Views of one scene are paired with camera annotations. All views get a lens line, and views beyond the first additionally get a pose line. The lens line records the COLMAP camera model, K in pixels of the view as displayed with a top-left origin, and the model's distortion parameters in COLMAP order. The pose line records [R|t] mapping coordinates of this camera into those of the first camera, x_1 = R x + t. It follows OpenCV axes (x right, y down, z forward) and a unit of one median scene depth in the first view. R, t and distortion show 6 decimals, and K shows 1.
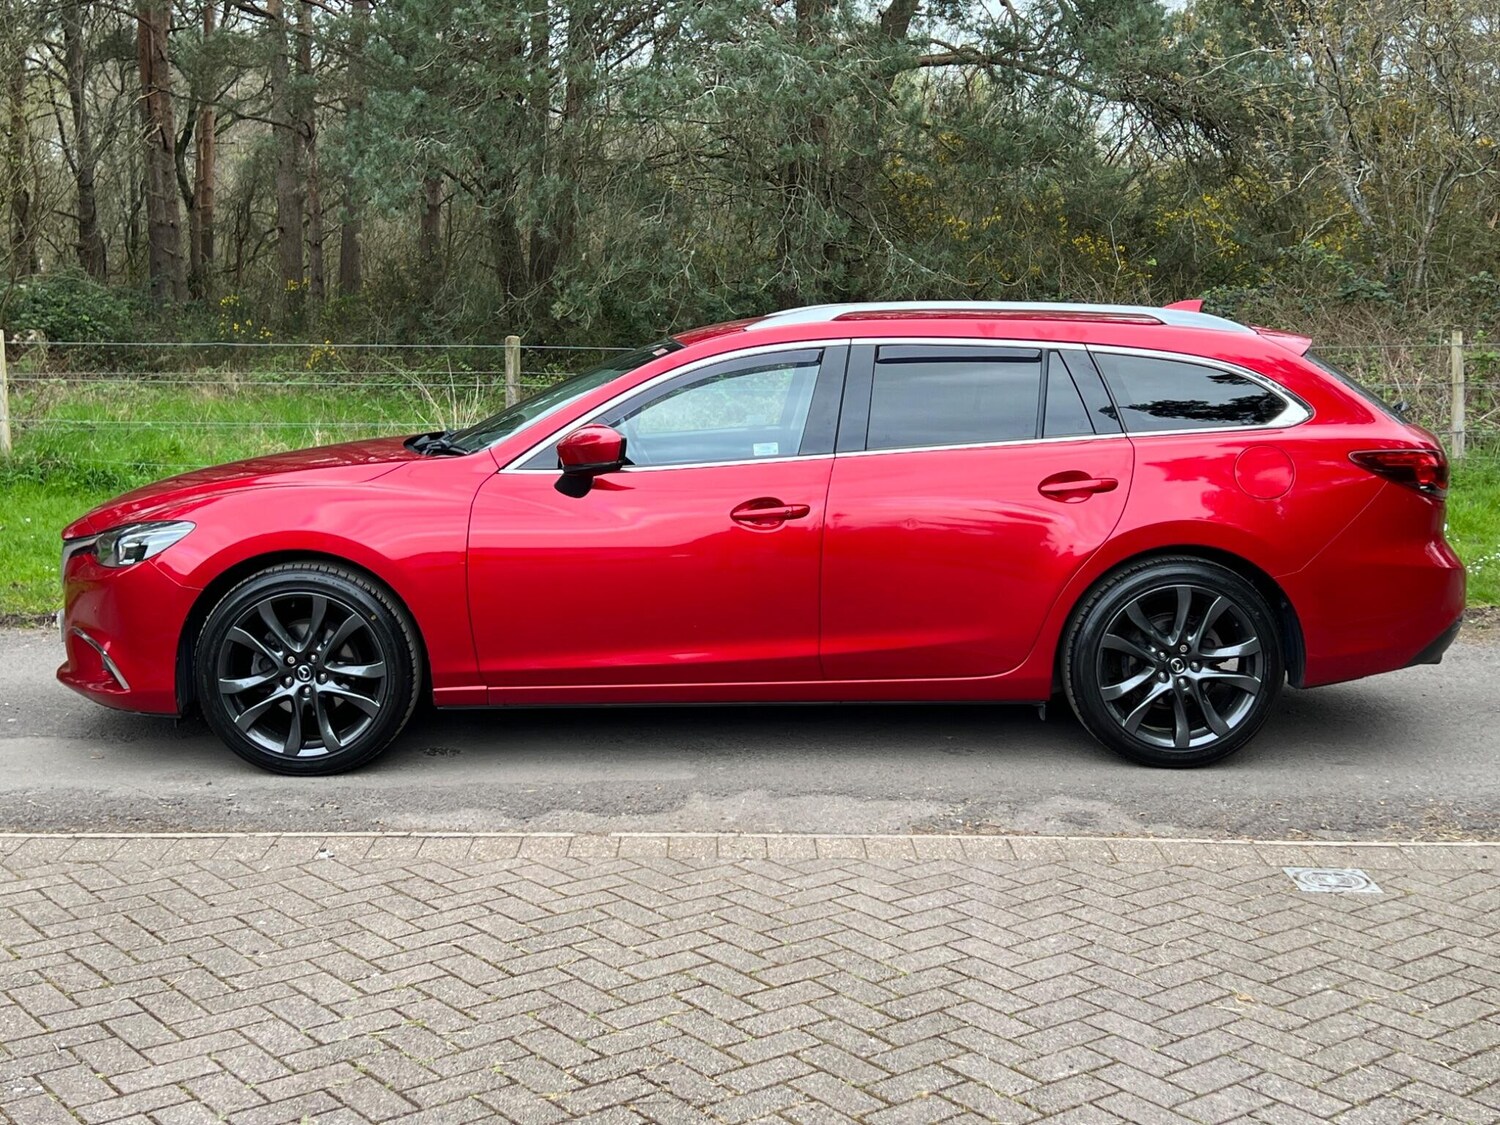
lens RADIAL K [[1929.2, 0, 746.2], [0, 1929.2, 568.1], [0, 0, 1]] dist [0.145916, -0.362754]
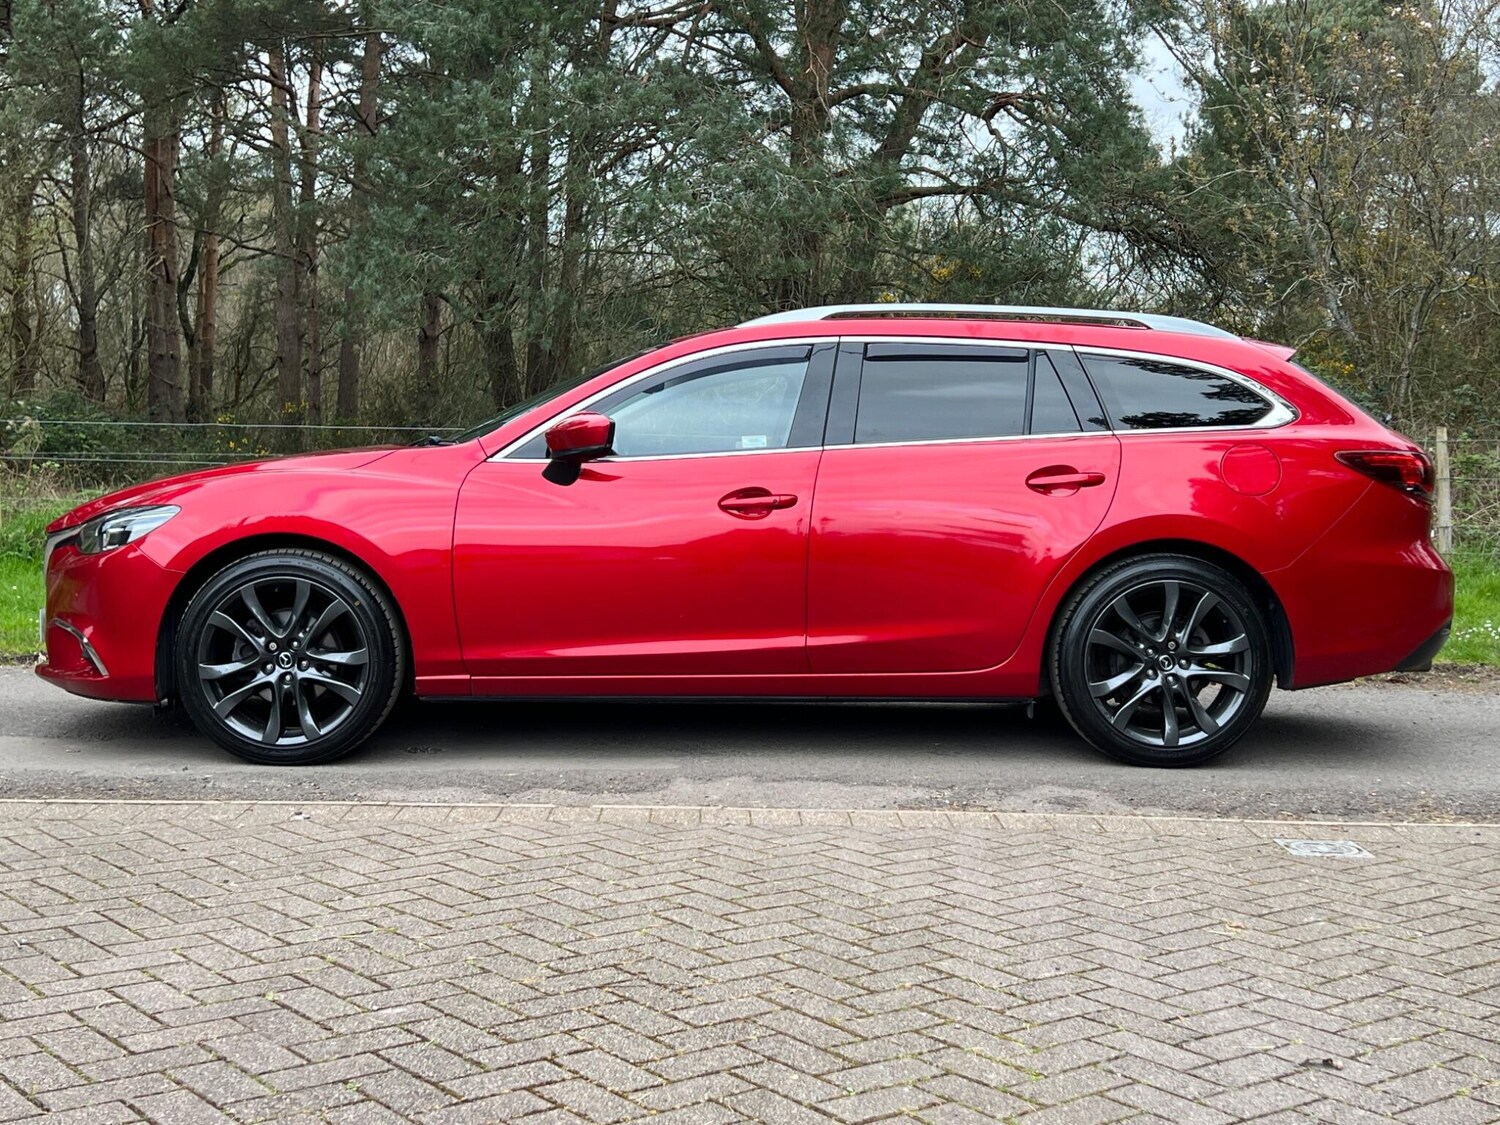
lens RADIAL K [[1926.3, 0, 750.2], [0, 1926.3, 577.8], [0, 0, 1]] dist [0.157759, -0.418159]
pose [[0.999933, 0.010043, 0.005785, 0.003449], [-0.009527, 0.996490, -0.083171, 0.101489], [-0.006600, 0.083111, 0.996518, 0.009620]]
